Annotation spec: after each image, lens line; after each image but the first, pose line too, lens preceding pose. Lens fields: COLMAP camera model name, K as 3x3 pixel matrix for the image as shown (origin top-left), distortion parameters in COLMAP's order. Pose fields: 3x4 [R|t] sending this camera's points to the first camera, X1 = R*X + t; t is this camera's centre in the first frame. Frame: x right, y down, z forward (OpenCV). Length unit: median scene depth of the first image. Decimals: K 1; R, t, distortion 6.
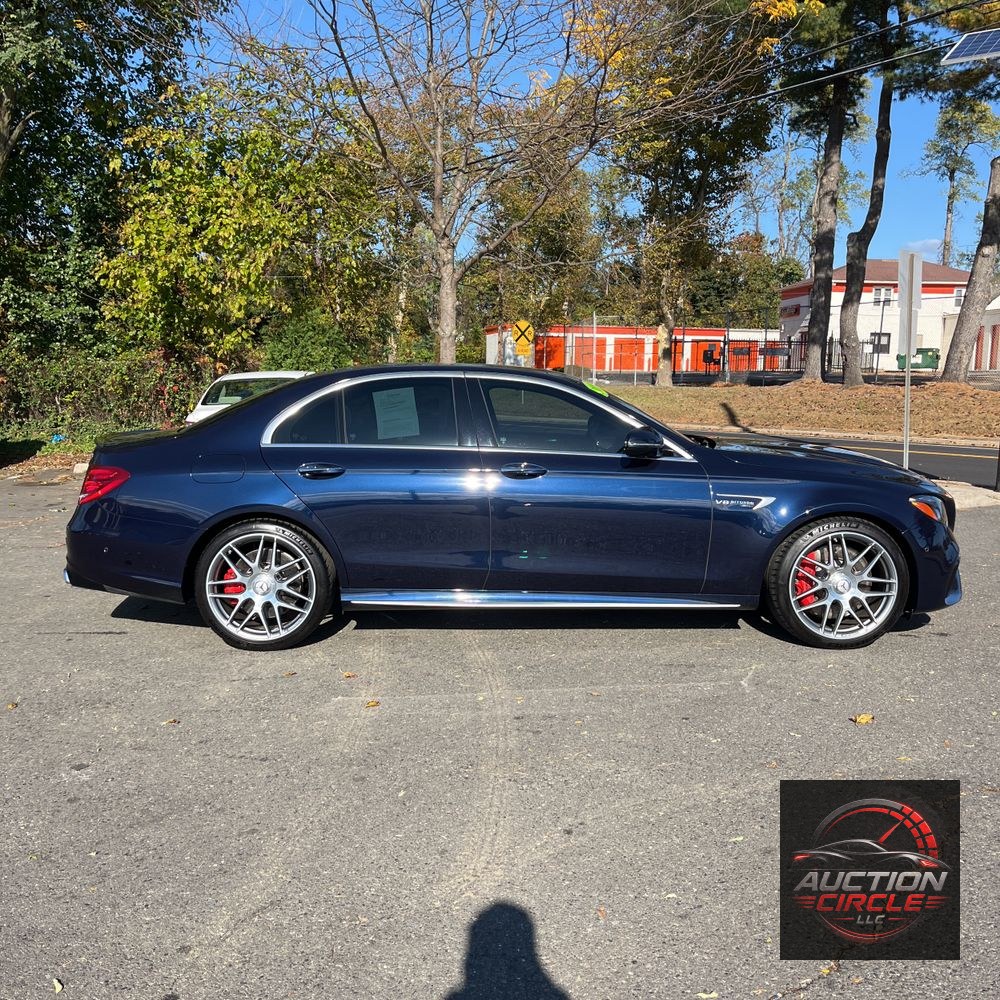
lens RADIAL K [[994.7, 0, 520.1], [0, 994.7, 527.5], [0, 0, 1]] dist [0.036326, -0.009358]
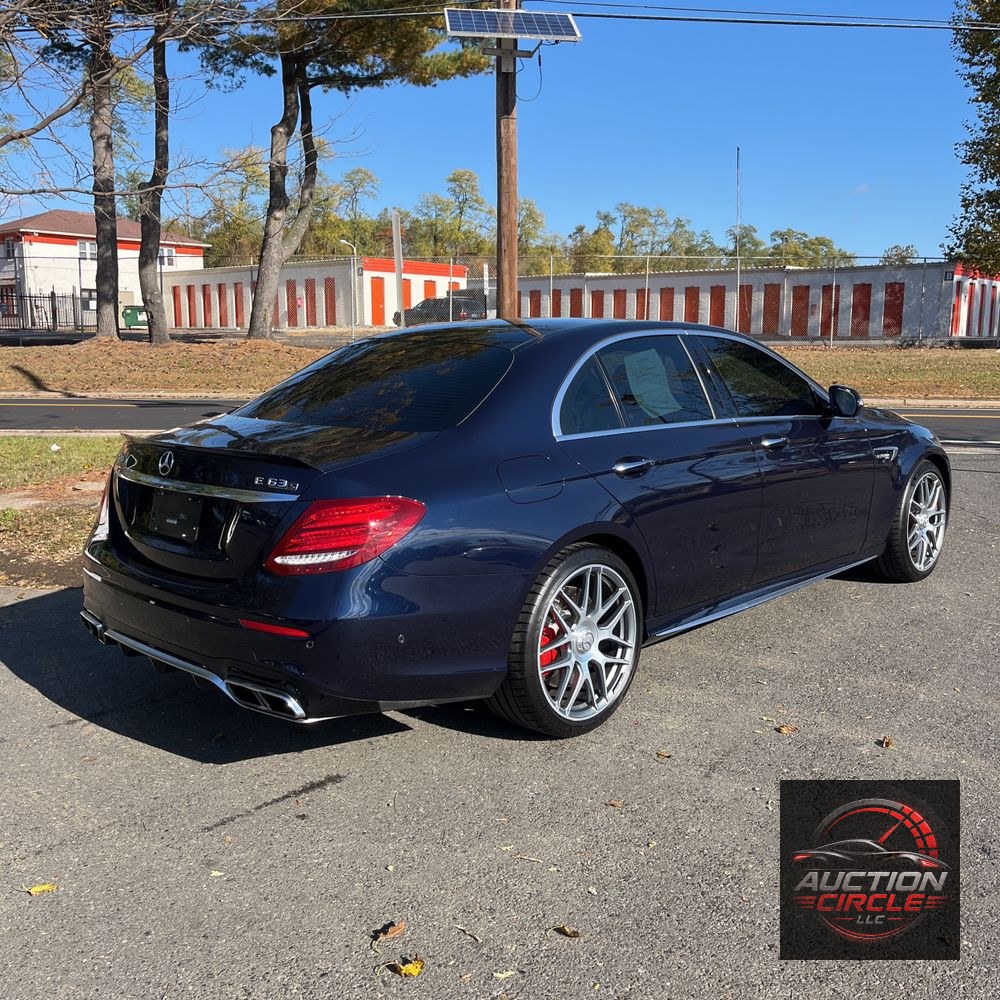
lens RADIAL K [[1014.0, 0, 492.3], [0, 1014.0, 480.0], [0, 0, 1]] dist [0.033976, -0.033348]
pose [[0.709184, -0.109364, 0.696489, -0.144850], [0.114570, 0.992641, 0.039207, -0.016018], [-0.695652, 0.051992, 0.716495, 0.099554]]
